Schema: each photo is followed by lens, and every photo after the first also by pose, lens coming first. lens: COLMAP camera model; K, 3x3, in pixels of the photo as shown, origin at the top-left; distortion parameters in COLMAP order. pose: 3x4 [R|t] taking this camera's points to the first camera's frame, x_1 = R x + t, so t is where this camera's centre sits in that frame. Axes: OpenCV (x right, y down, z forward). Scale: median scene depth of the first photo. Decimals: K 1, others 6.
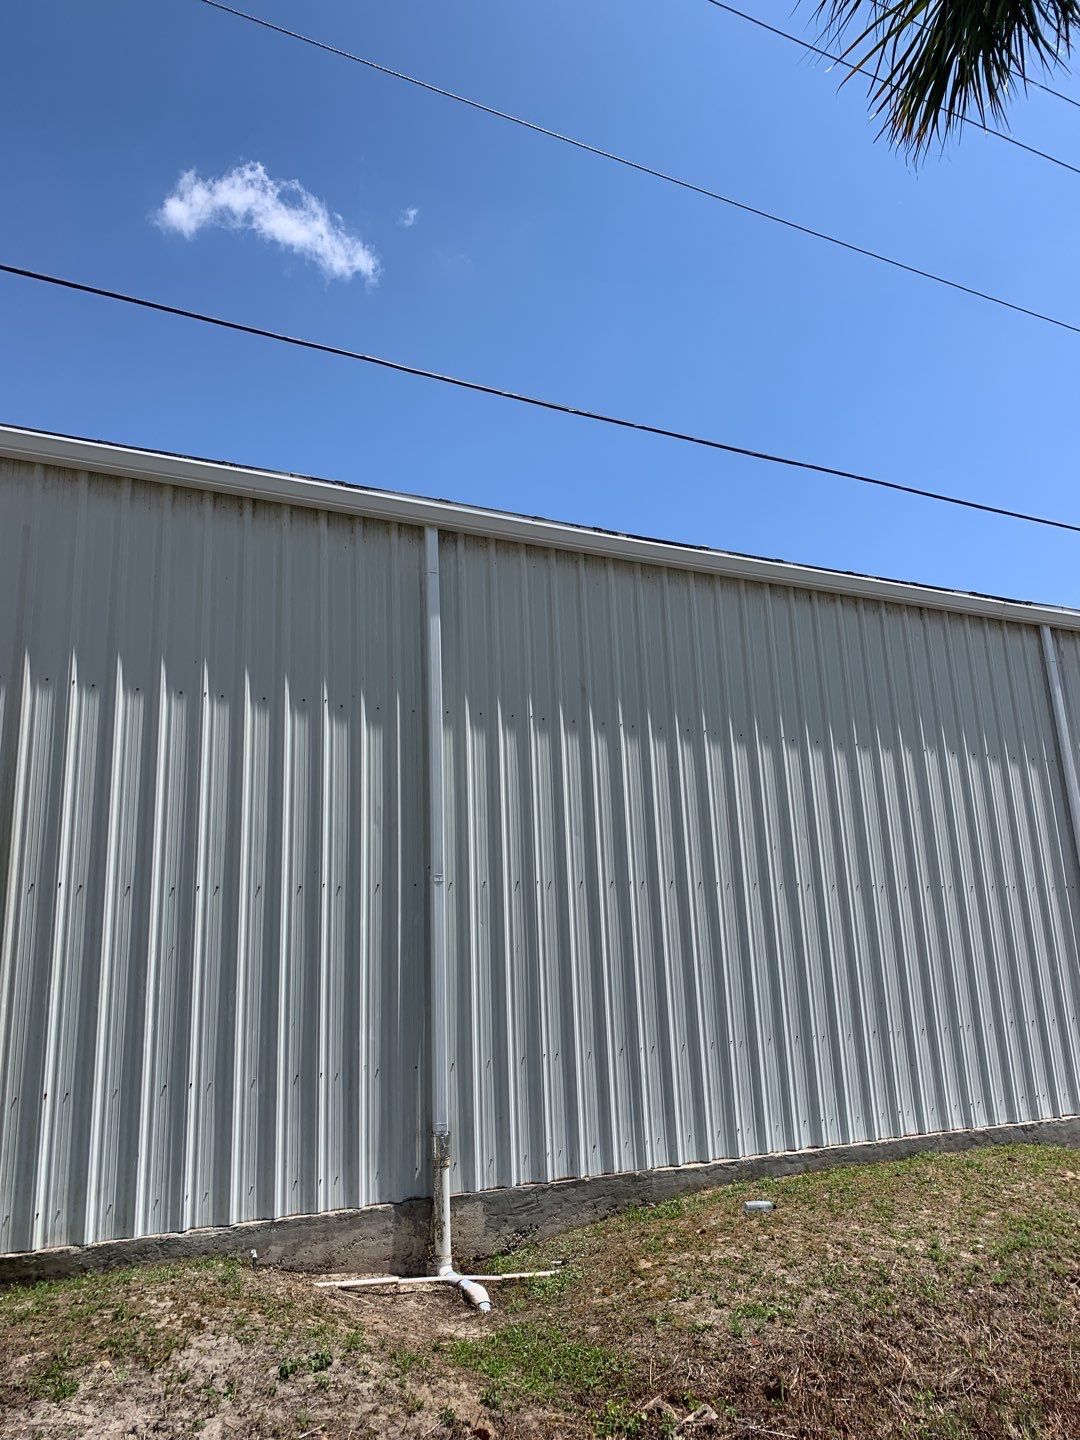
lens RADIAL K [[1089.6, 0, 557.2], [0, 1089.6, 698.7], [0, 0, 1]] dist [0.008348, -0.014461]
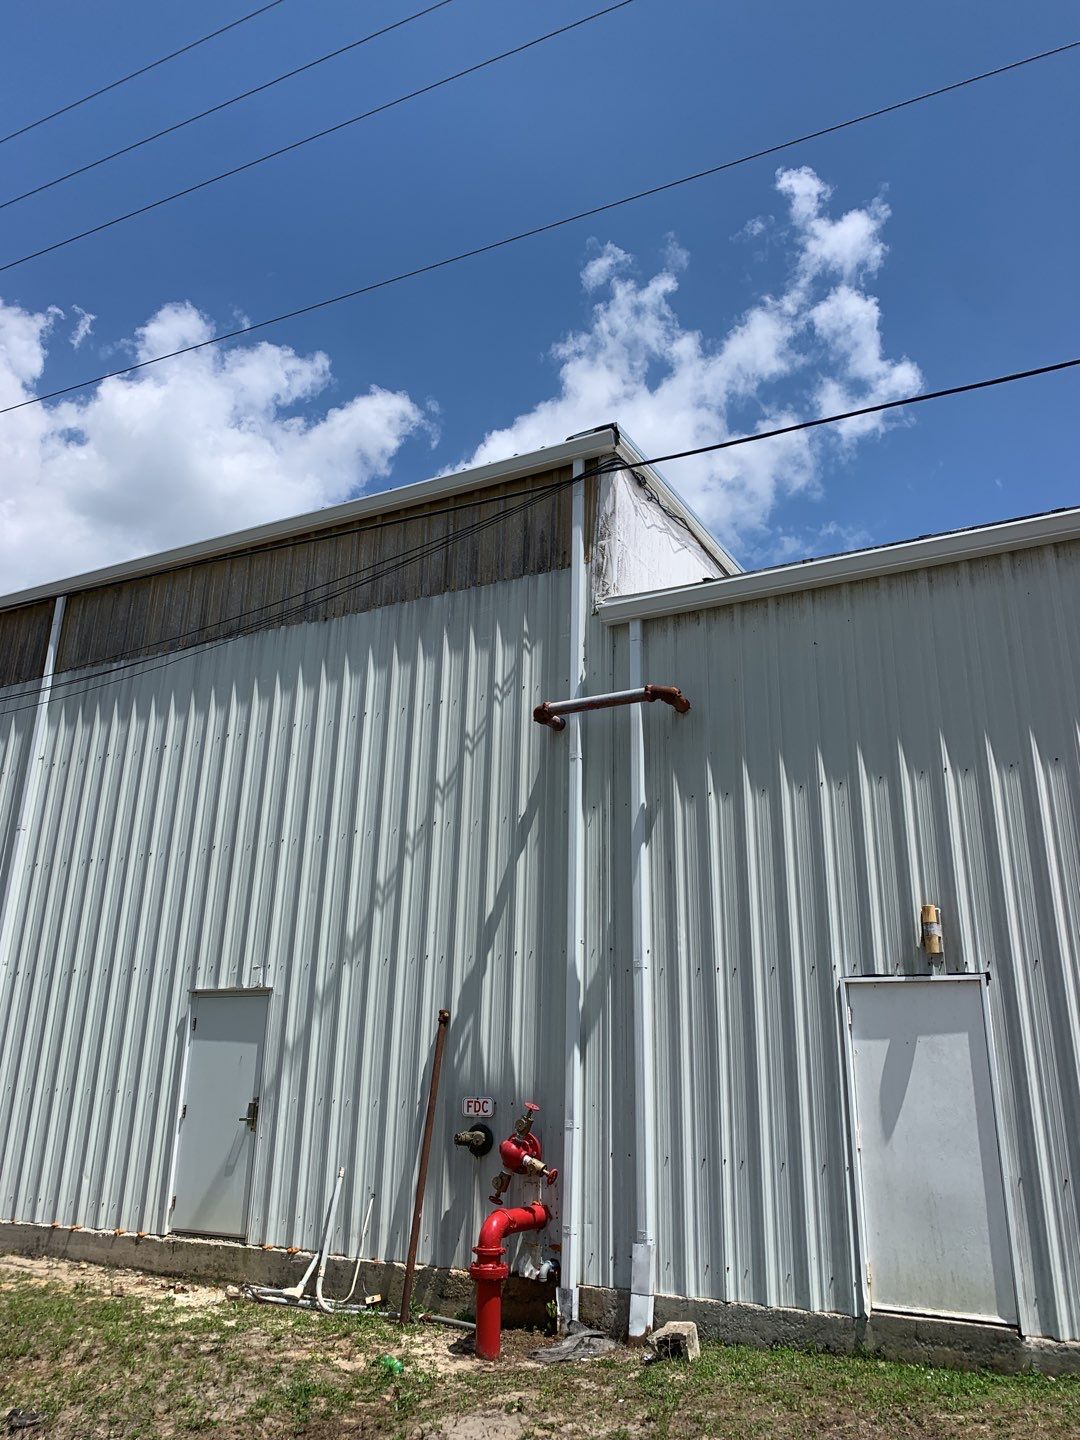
lens RADIAL K [[1089.8, 0, 546.3], [0, 1089.8, 693.3], [0, 0, 1]] dist [0.000336, -0.006772]
pose [[0.601277, -0.229522, -0.765367, 1.146193], [0.171671, 0.972596, -0.156801, 0.107947], [0.780382, -0.037110, 0.624201, 0.542549]]
